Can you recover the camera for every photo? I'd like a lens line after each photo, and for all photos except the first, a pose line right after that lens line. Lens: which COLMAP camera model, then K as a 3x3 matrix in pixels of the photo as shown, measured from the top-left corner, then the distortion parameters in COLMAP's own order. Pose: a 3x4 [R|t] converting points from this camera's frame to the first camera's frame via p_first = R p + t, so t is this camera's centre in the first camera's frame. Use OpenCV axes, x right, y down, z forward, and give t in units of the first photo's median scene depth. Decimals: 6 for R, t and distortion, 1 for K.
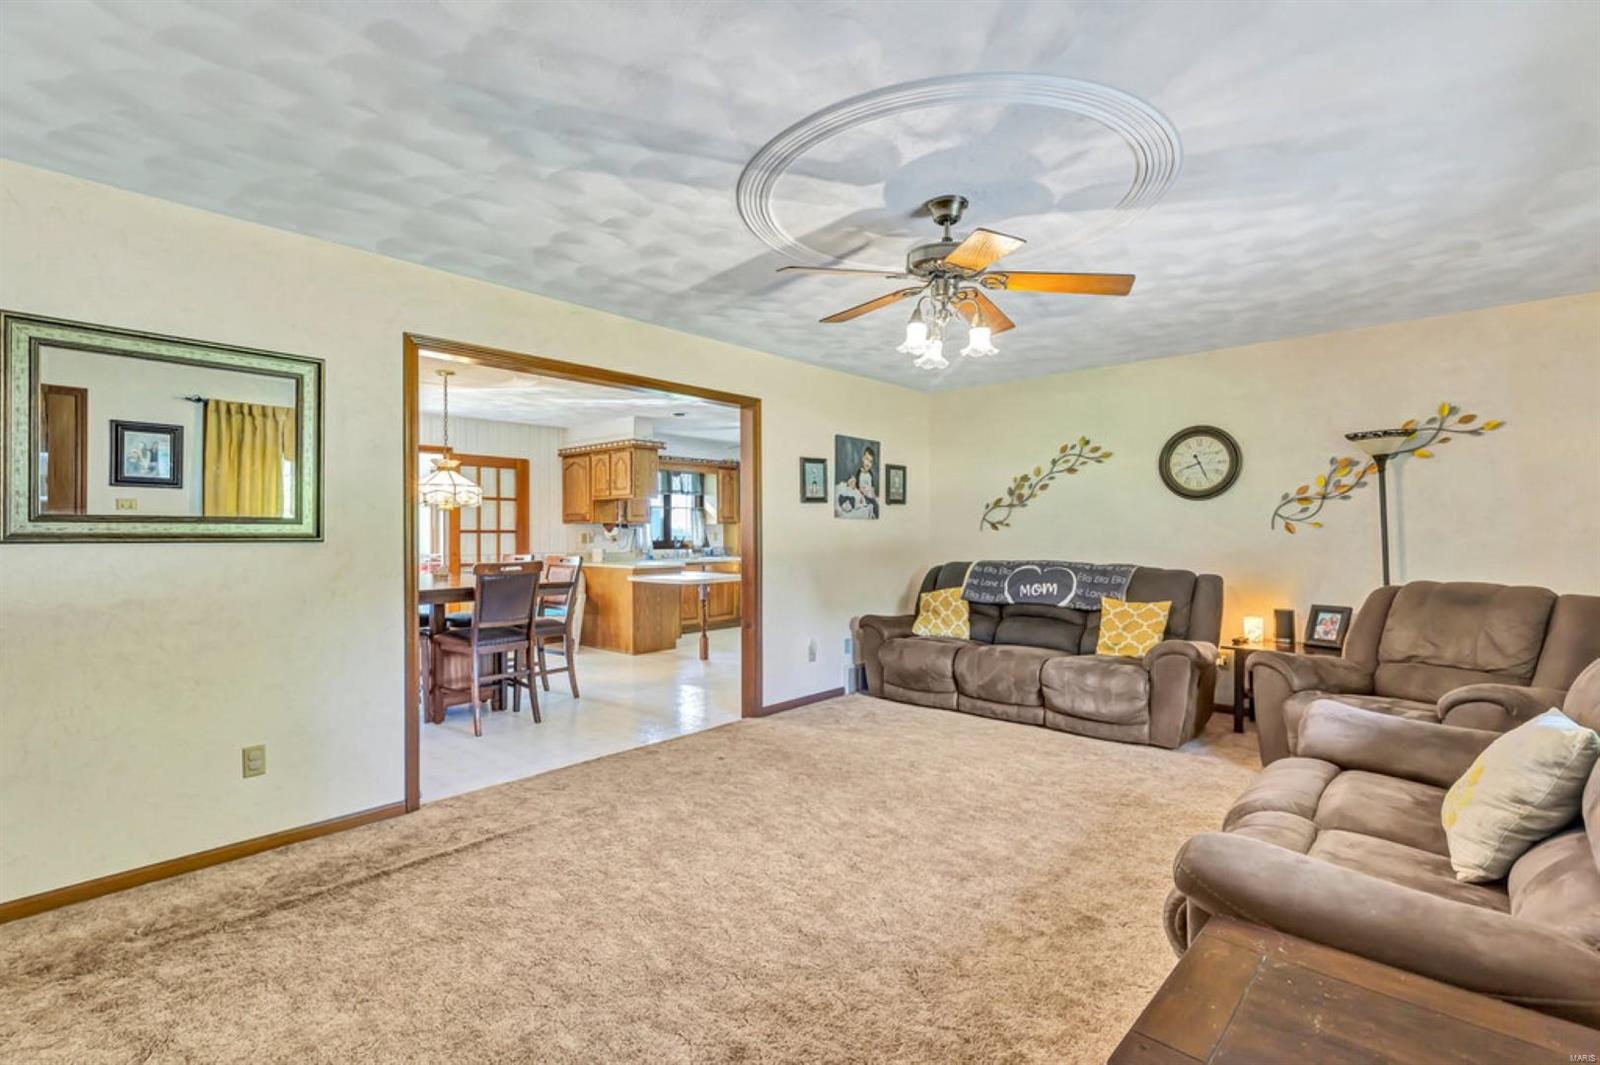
lens RADIAL K [[723.3, 0, 796.6], [0, 723.3, 529.8], [0, 0, 1]] dist [0.001471, 0.000671]
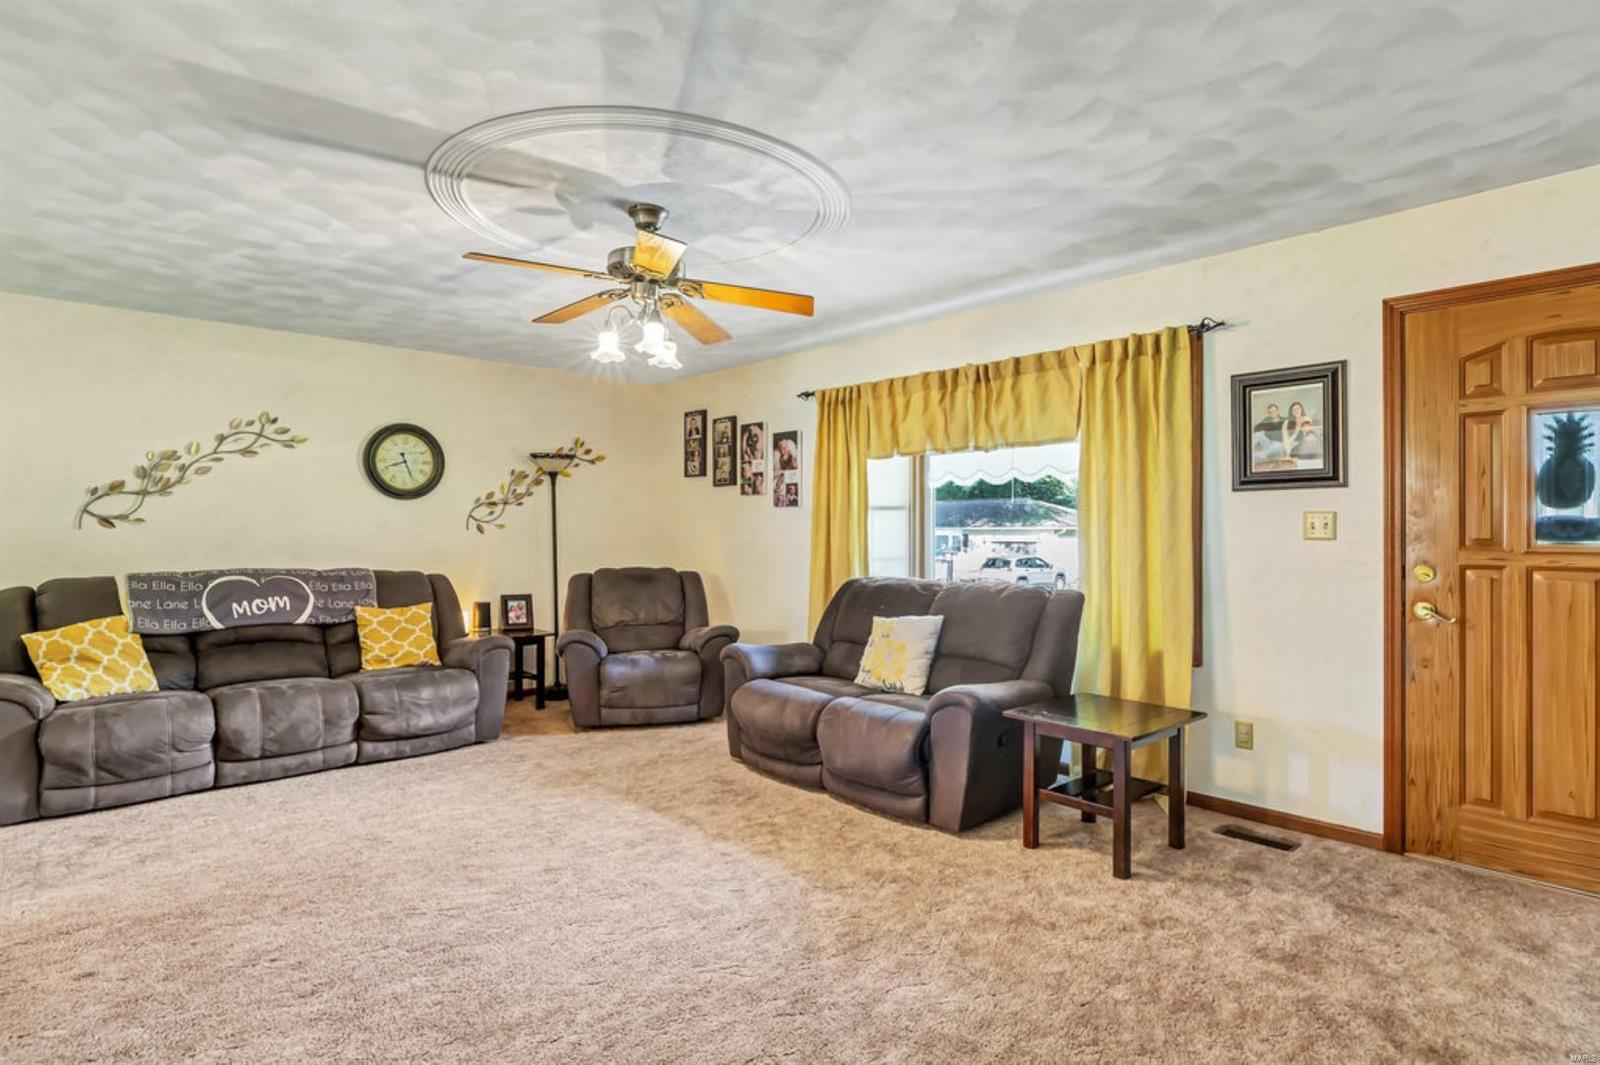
lens RADIAL K [[828.6, 0, 794.3], [0, 828.6, 531.9], [0, 0, 1]] dist [-0.001127, 0.000278]
pose [[0.107295, 0.004251, 0.994218, -0.464386], [-0.005491, 0.999978, -0.003683, 0.003786], [-0.994212, -0.005064, 0.107316, 0.330305]]
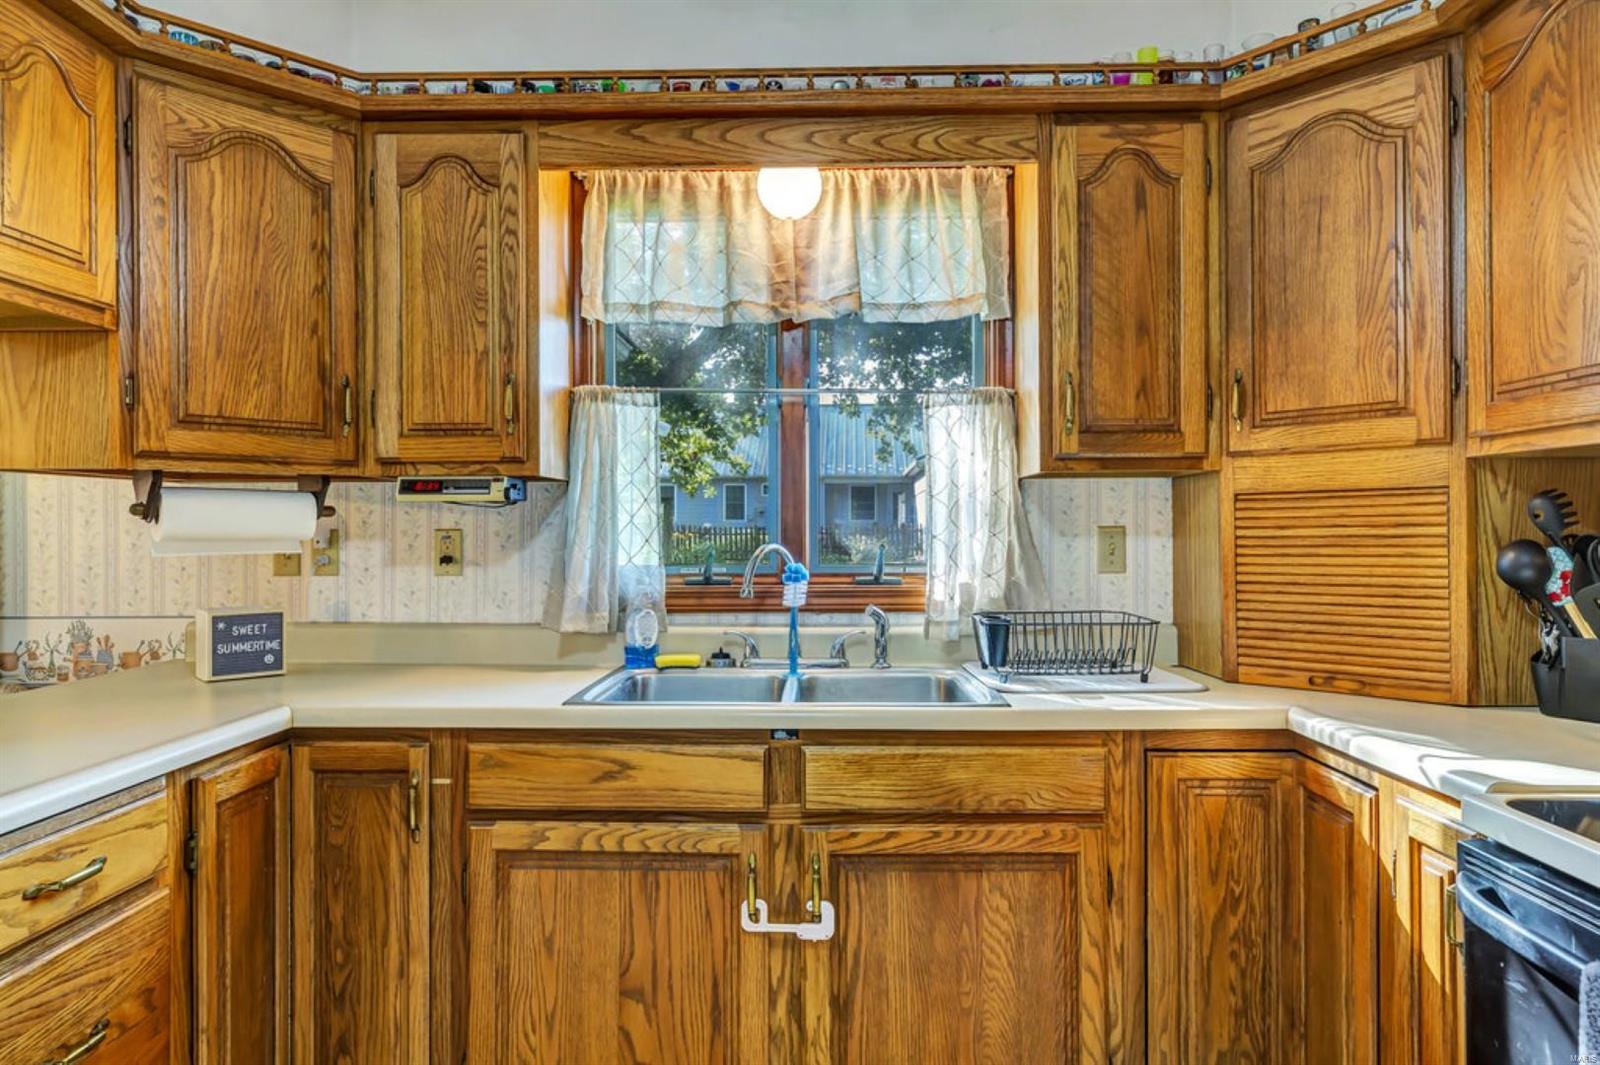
lens RADIAL K [[965.1, 0, 801.3], [0, 965.1, 531.2], [0, 0, 1]] dist [0.003013, 0.001995]
pose [[0.652455, 0.003917, -0.757817, 0.031177], [0.001829, 0.999976, 0.006744, 0.006500], [0.757825, -0.005786, 0.652432, 1.481117]]
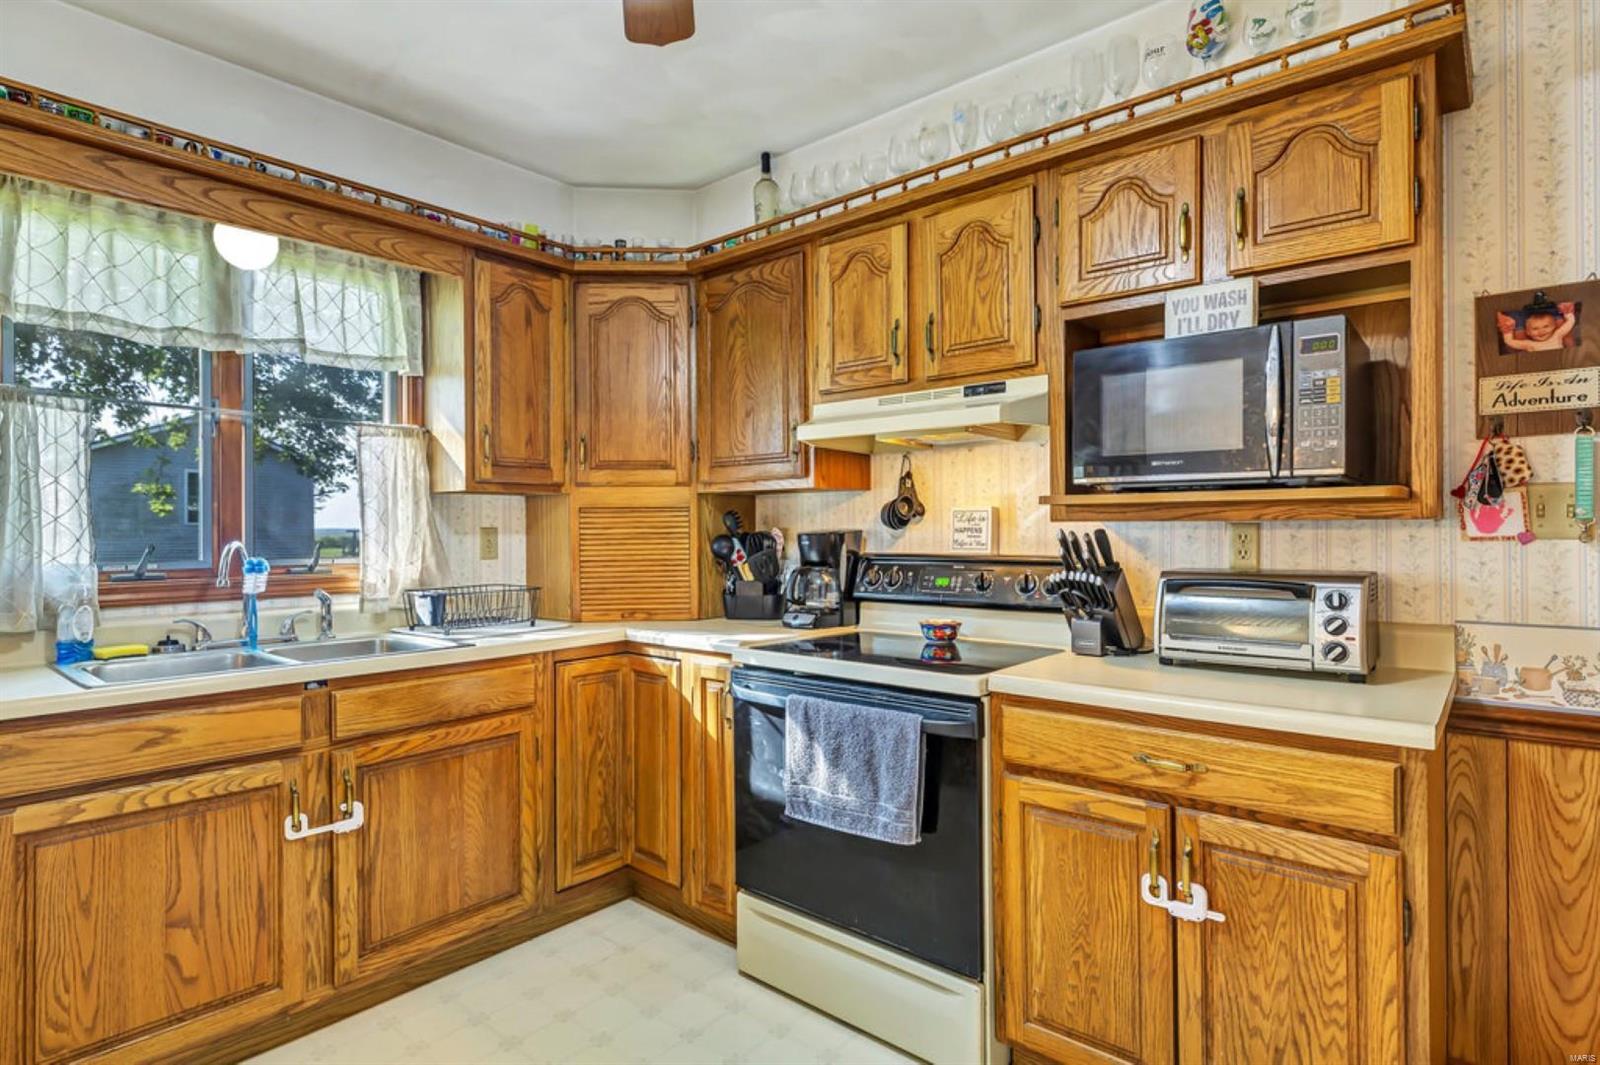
lens RADIAL K [[828.6, 0, 804.6], [0, 828.6, 528.3], [0, 0, 1]] dist [-0.001127, 0.000278]
pose [[0.999678, 0.001708, 0.025320, -0.012317], [-0.001753, 0.999997, 0.001749, 0.006696], [-0.025317, -0.001793, 0.999678, 1.314034]]
